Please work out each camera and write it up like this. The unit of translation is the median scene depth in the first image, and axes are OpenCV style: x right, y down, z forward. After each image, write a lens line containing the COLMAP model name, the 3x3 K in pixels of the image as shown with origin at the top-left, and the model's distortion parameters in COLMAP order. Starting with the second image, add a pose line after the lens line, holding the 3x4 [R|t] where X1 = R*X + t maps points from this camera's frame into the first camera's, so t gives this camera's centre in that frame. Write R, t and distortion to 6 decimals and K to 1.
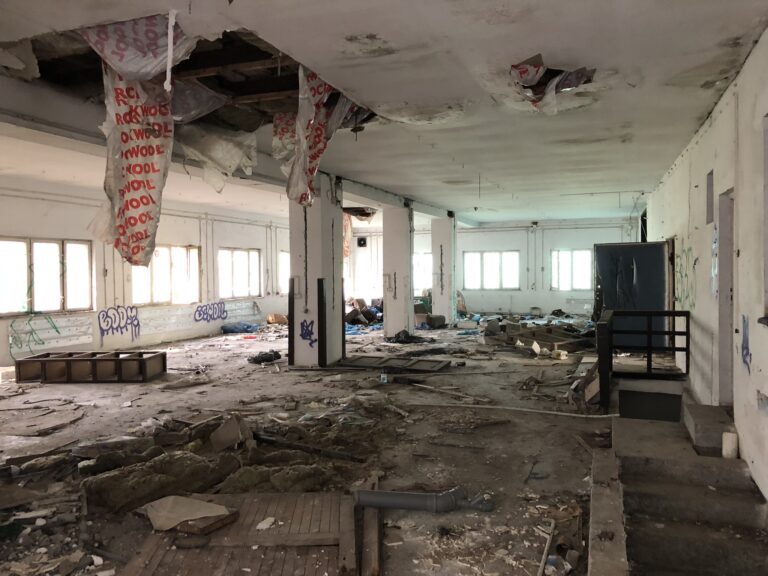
lens RADIAL K [[613.3, 0, 380.4], [0, 613.3, 285.2], [0, 0, 1]] dist [0.077510, -0.176303]
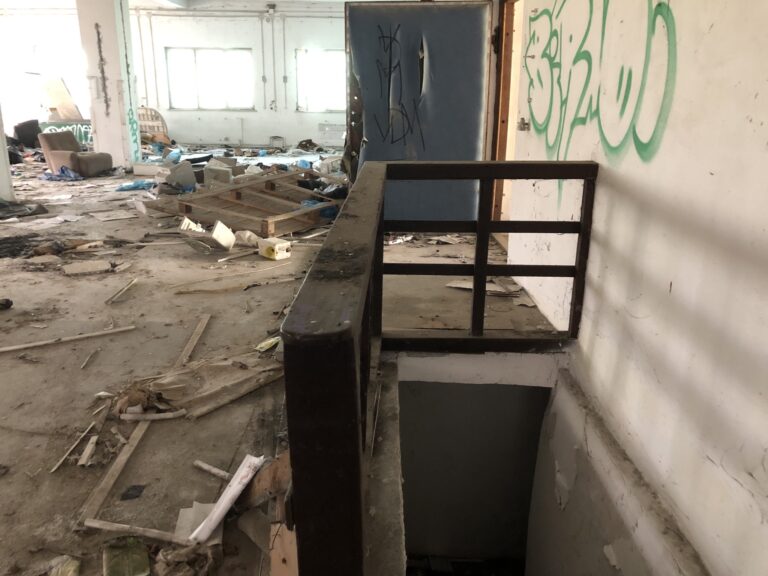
lens RADIAL K [[613.3, 0, 380.4], [0, 613.3, 285.2], [0, 0, 1]] dist [0.077510, -0.176303]
pose [[0.934142, -0.087090, 0.346112, 0.172423], [-0.011319, 0.962054, 0.272625, 0.010126], [-0.356721, -0.258588, 0.897710, 0.467975]]
